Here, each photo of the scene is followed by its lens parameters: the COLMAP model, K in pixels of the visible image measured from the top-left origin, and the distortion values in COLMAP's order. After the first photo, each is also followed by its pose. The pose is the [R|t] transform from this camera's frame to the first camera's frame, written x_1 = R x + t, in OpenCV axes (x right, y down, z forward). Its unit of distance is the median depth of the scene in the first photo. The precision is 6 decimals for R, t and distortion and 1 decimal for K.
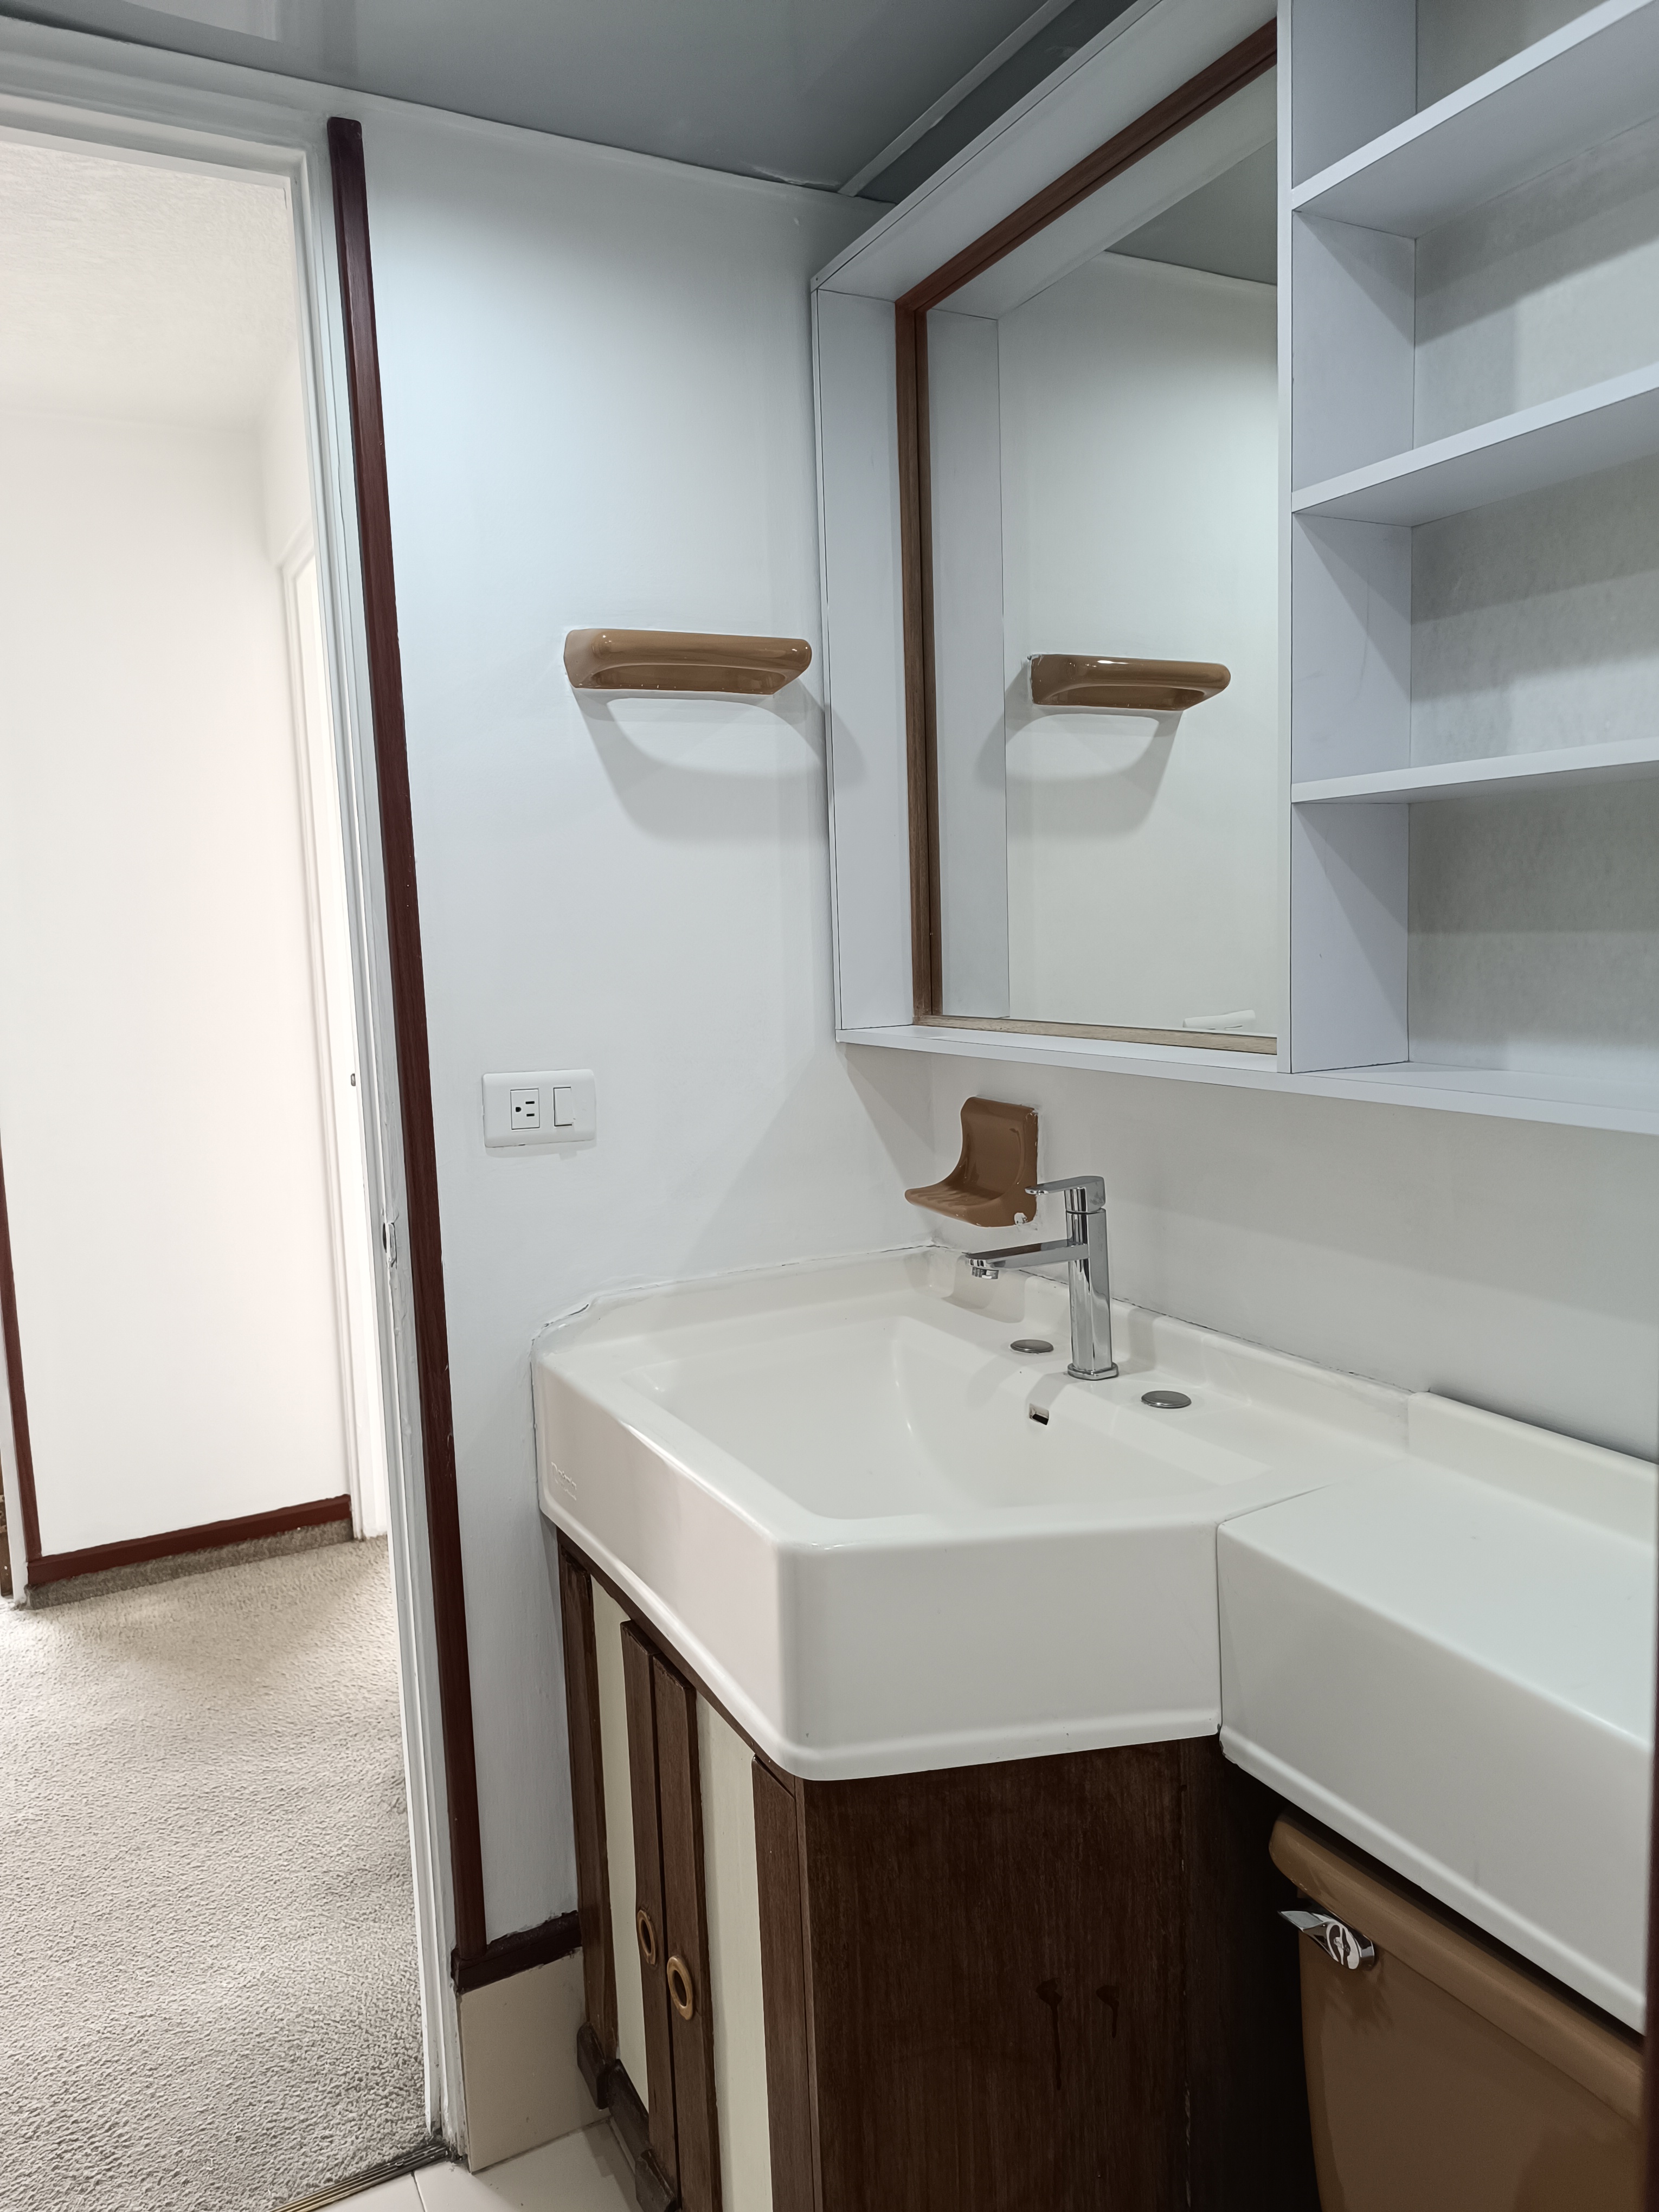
lens RADIAL K [[1530.7, 0, 817.2], [0, 1530.7, 1100.1], [0, 0, 1]] dist [0.024234, -0.028013]
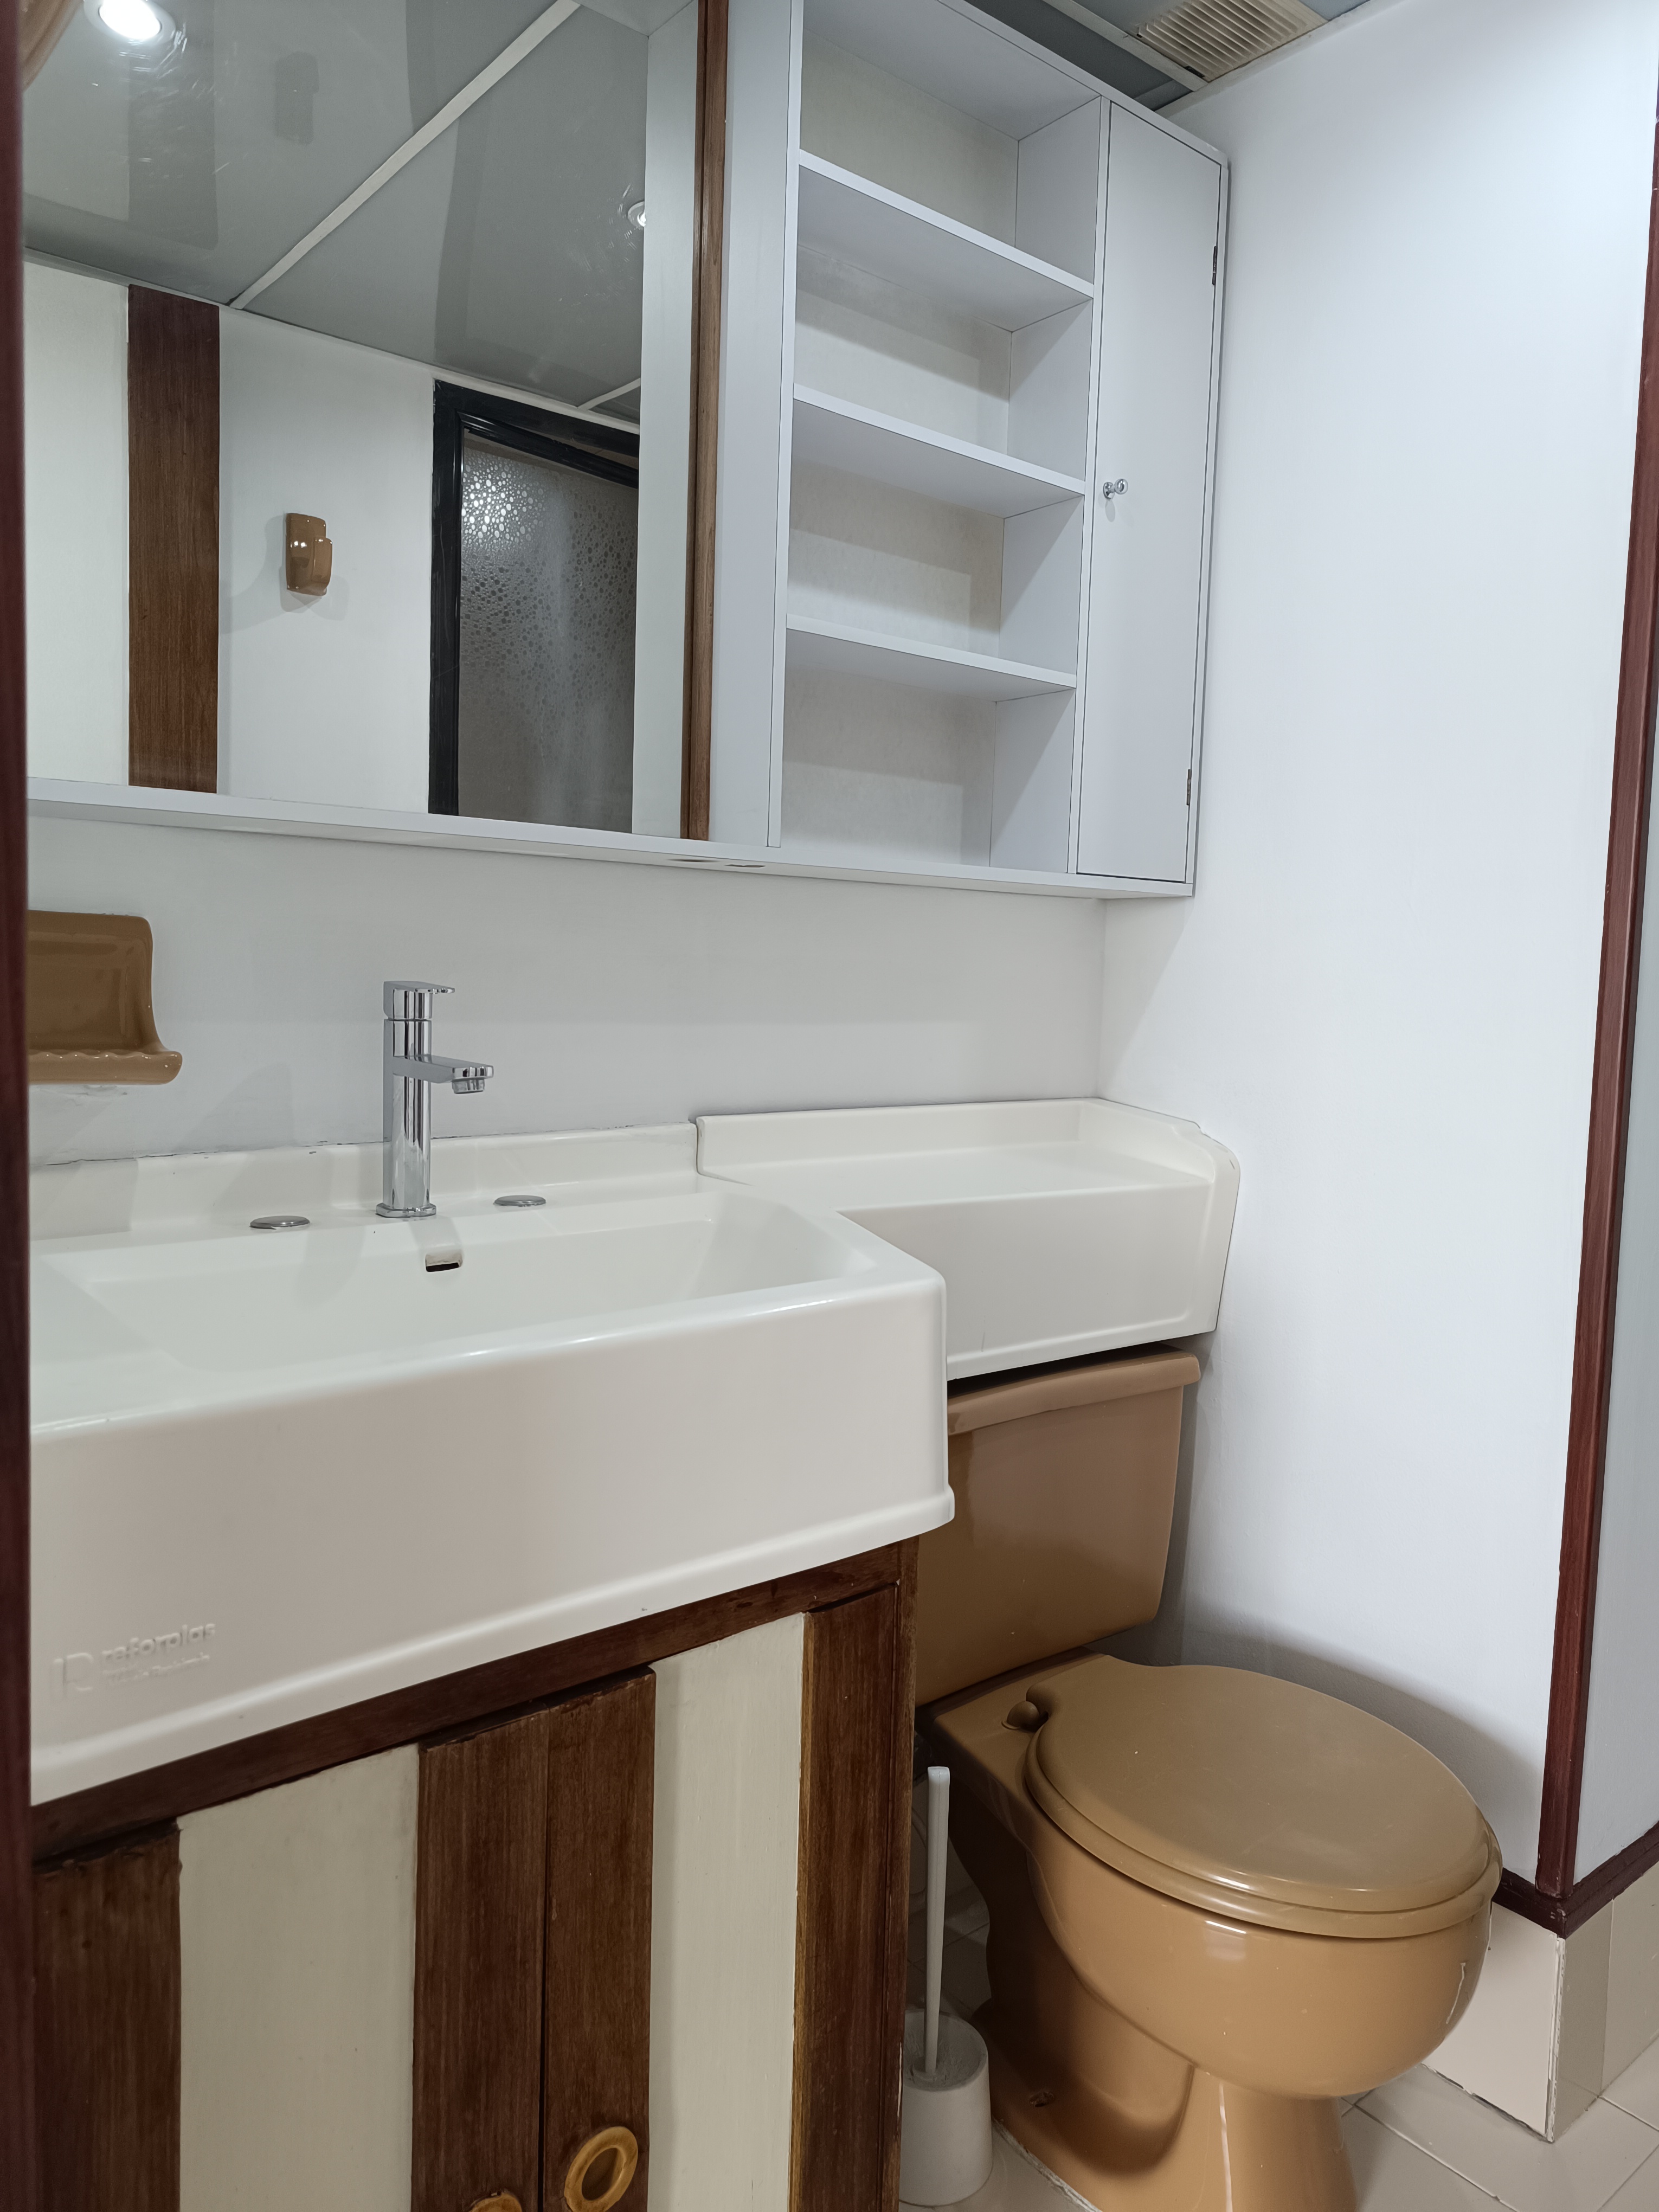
lens RADIAL K [[1530.7, 0, 817.2], [0, 1530.7, 1100.1], [0, 0, 1]] dist [0.024234, -0.028013]
pose [[-0.219982, -0.044447, 0.974491, -0.784859], [0.097058, 0.993007, 0.067202, 0.091822], [-0.970664, 0.109365, -0.214130, 1.076249]]
